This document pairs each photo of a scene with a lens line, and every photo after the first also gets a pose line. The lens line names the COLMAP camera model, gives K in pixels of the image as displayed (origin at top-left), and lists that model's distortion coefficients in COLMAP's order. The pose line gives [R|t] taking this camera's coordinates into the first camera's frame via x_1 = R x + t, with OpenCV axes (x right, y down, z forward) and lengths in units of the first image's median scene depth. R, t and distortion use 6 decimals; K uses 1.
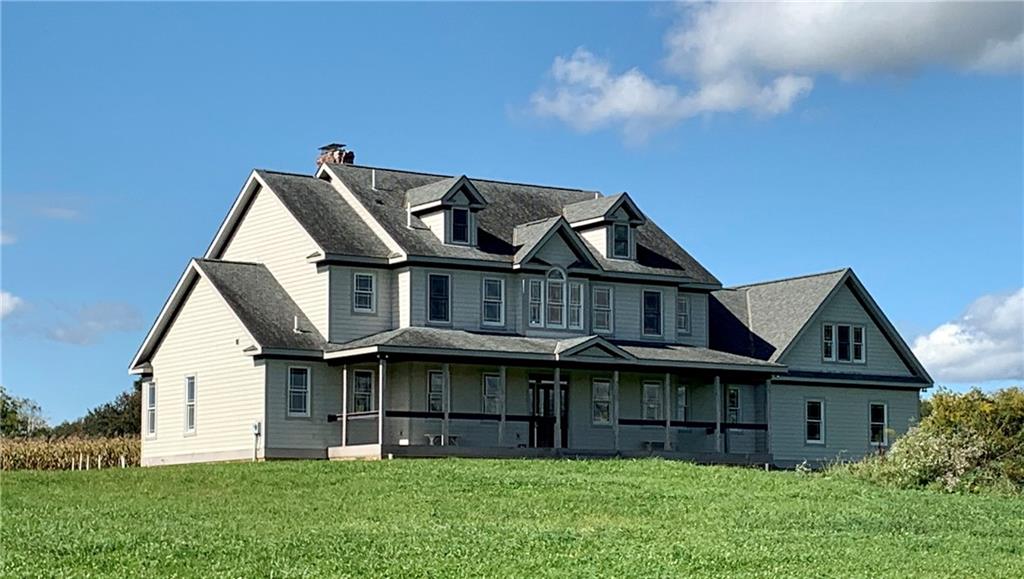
lens RADIAL K [[2086.3, 0, 512.0], [0, 2086.3, 289.5], [0, 0, 1]] dist [0.037541, 0.109762]
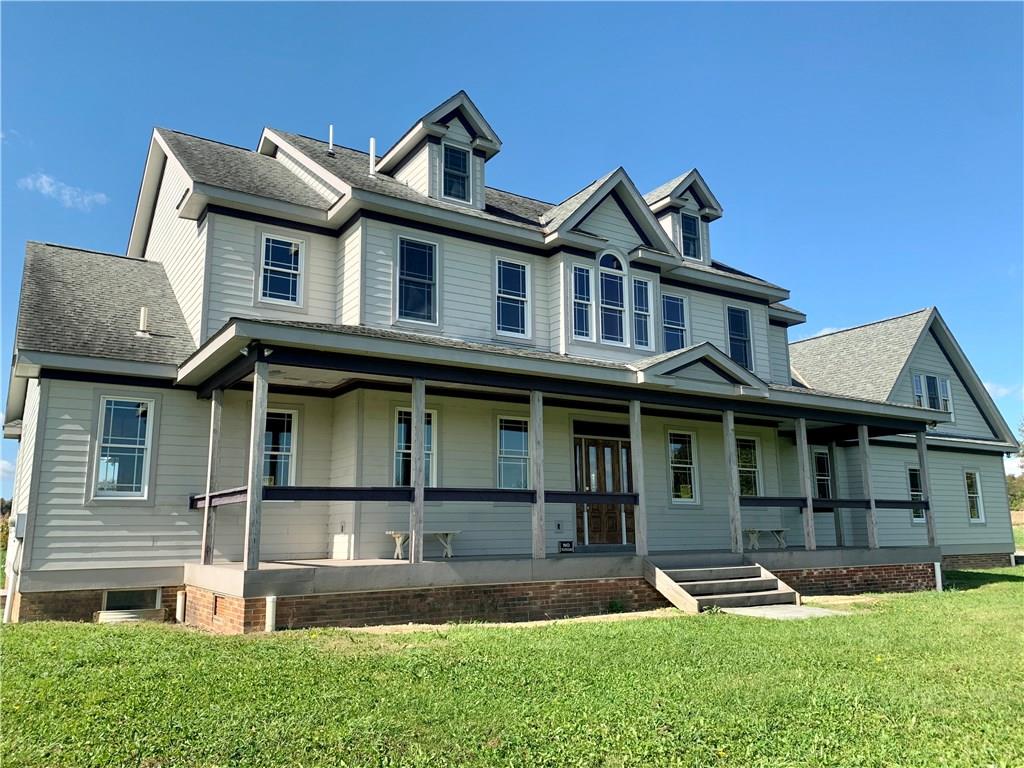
lens RADIAL K [[775.5, 0, 493.7], [0, 775.5, 379.9], [0, 0, 1]] dist [0.075271, -0.124274]
pose [[0.999922, -0.012372, -0.001435, -0.014407], [0.012219, 0.996756, -0.079549, 0.046574], [0.002415, 0.079525, 0.996830, 0.782413]]
